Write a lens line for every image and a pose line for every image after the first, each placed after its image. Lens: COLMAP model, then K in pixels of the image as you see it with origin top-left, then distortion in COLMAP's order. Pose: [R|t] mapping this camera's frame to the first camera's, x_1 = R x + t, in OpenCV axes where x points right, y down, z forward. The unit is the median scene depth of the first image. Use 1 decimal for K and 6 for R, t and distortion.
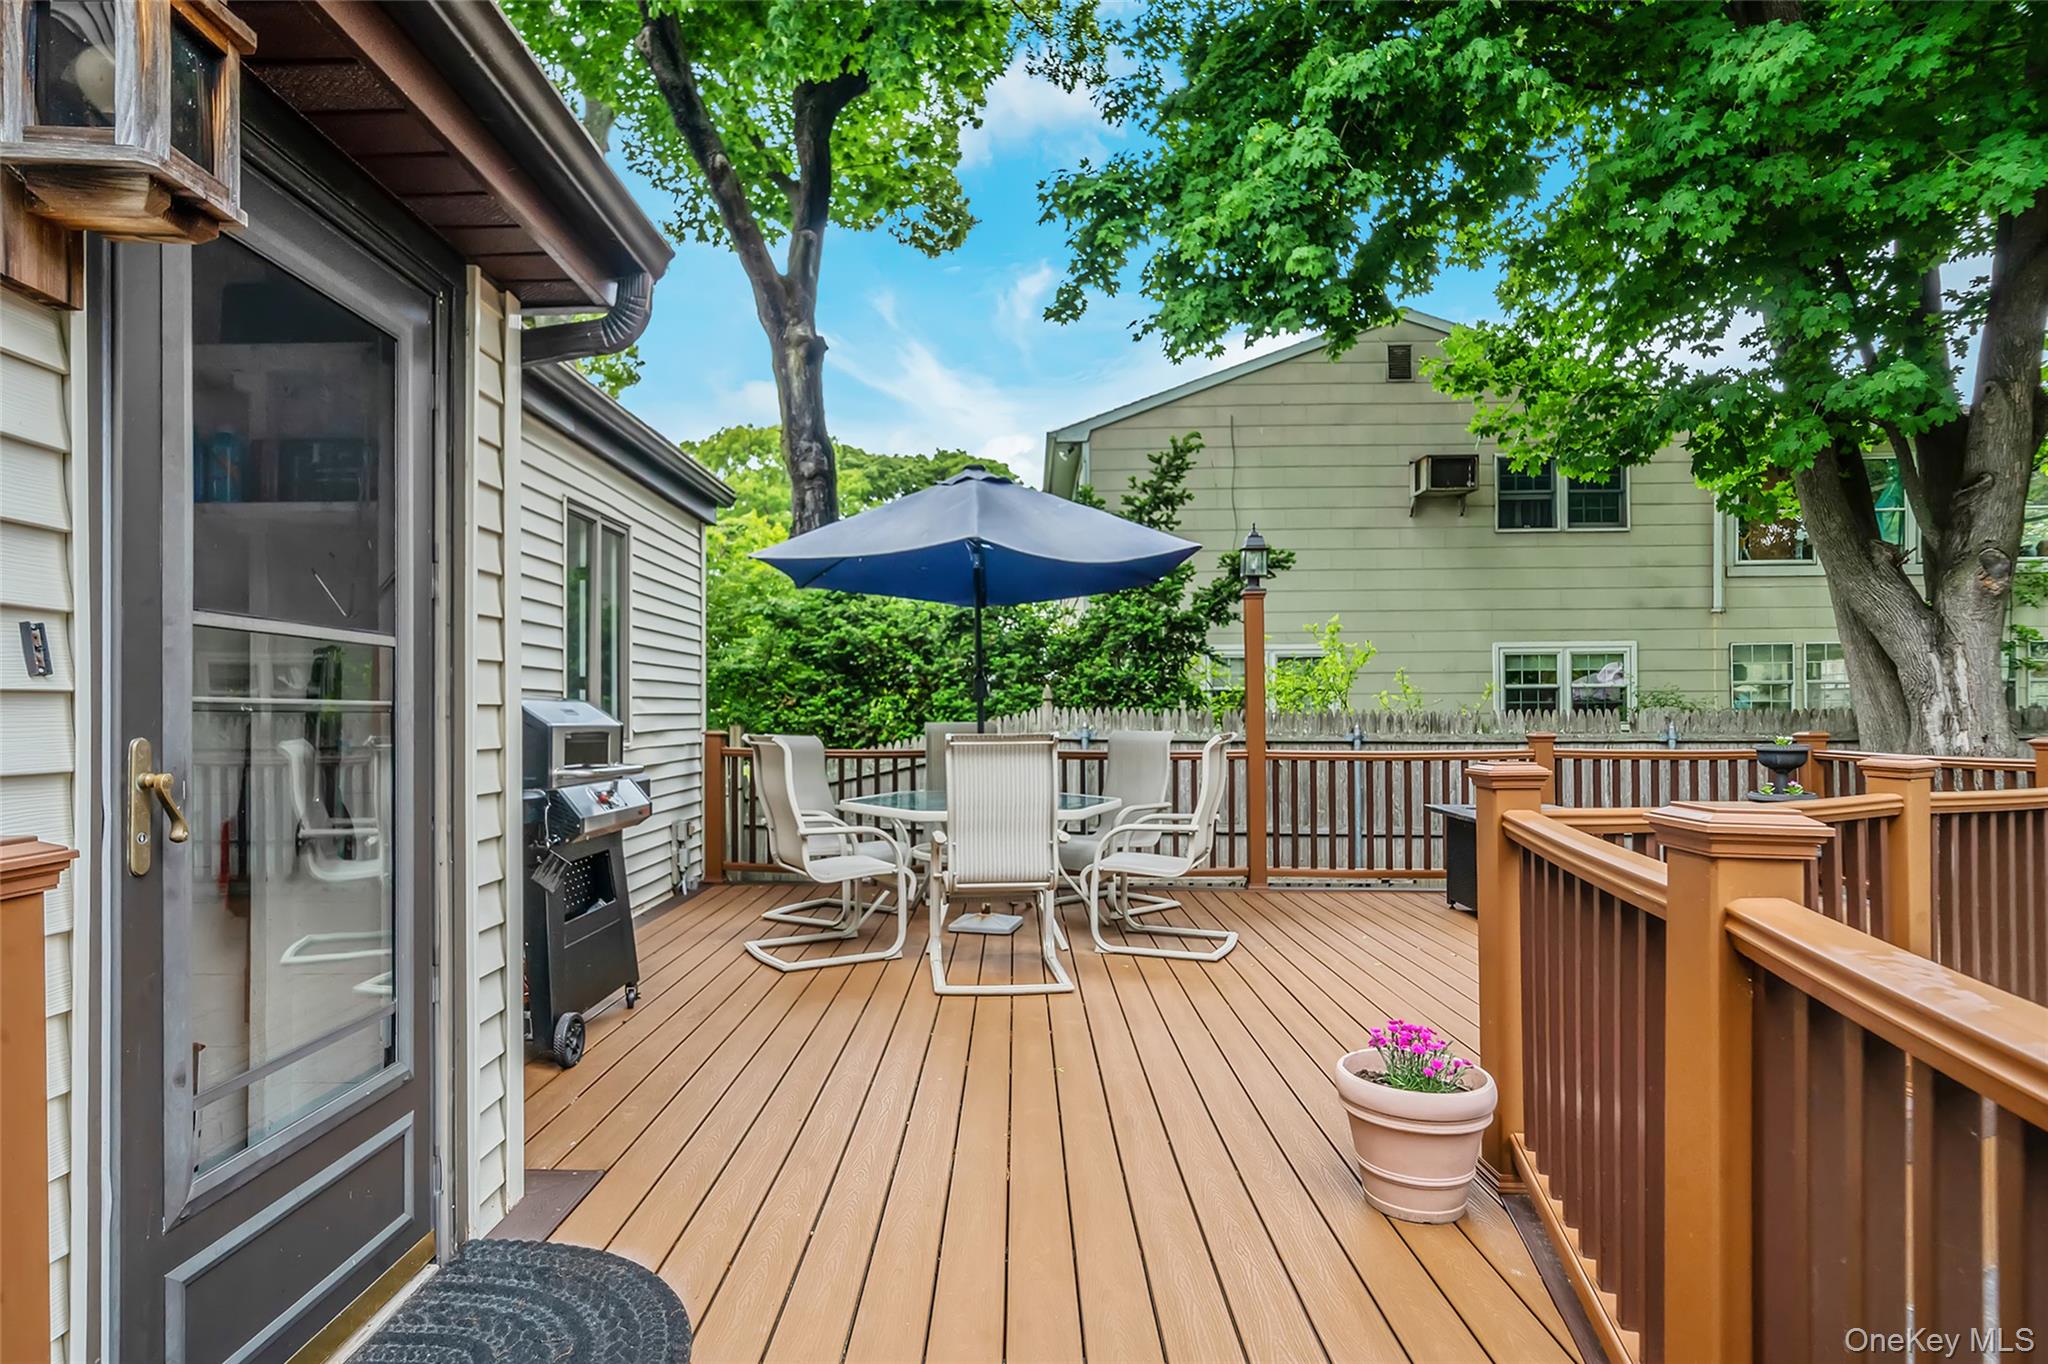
lens RADIAL K [[1045.2, 0, 1017.1], [0, 1045.2, 712.2], [0, 0, 1]] dist [-0.002135, -0.000399]
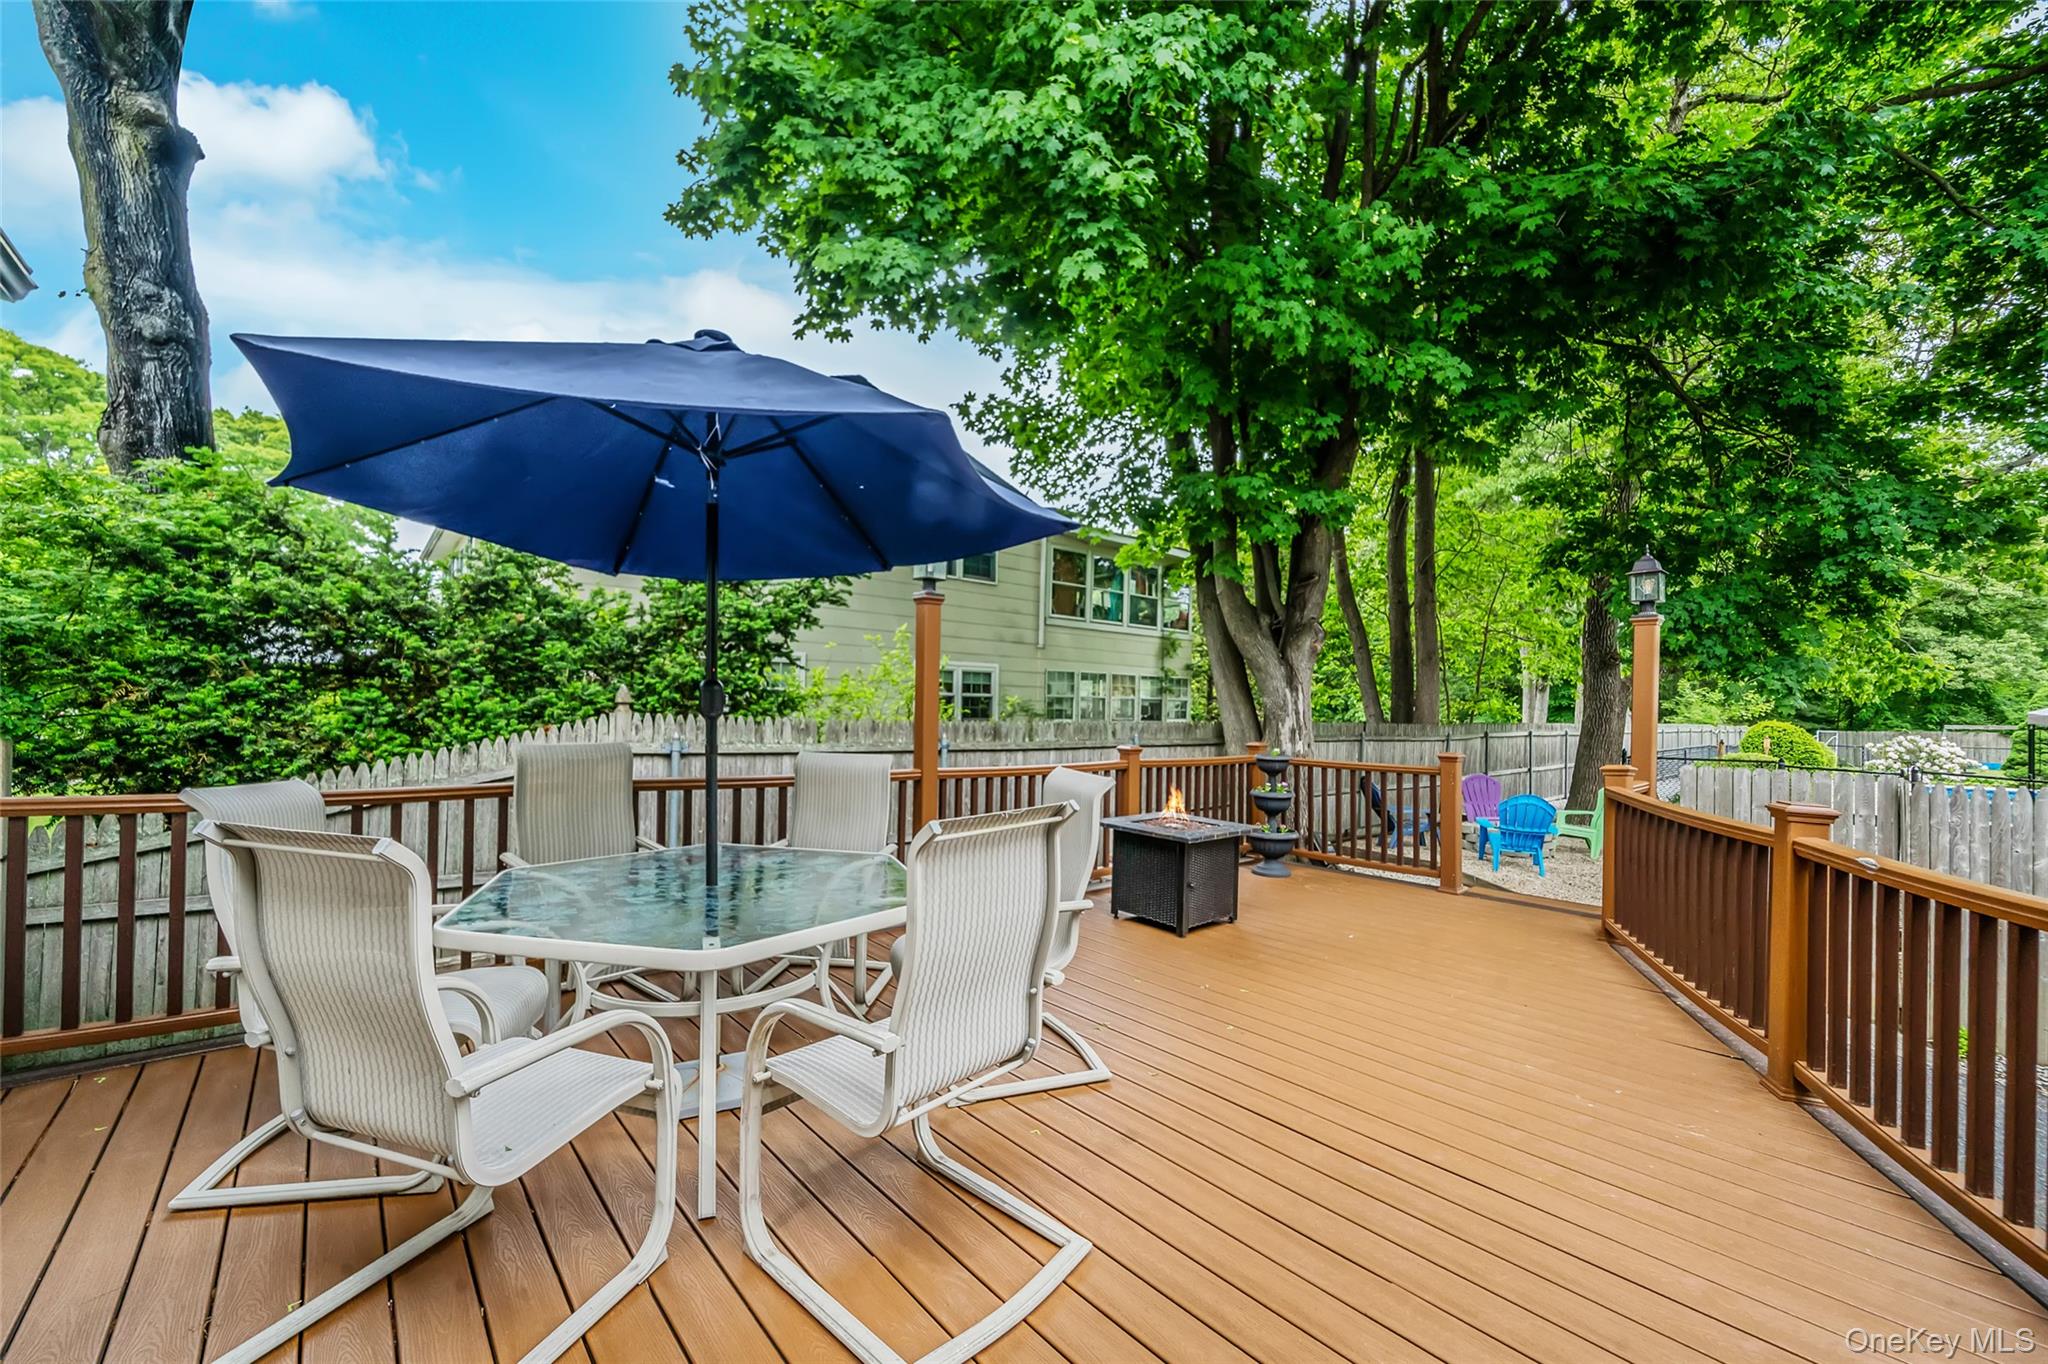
lens RADIAL K [[773.5, 0, 1018.0], [0, 773.5, 705.6], [0, 0, 1]] dist [-0.004360, -0.000294]
pose [[0.749769, 0.022002, 0.661334, -0.131687], [-0.024868, 0.999678, -0.005065, -0.014324], [-0.661232, -0.012649, 0.750075, 0.358049]]
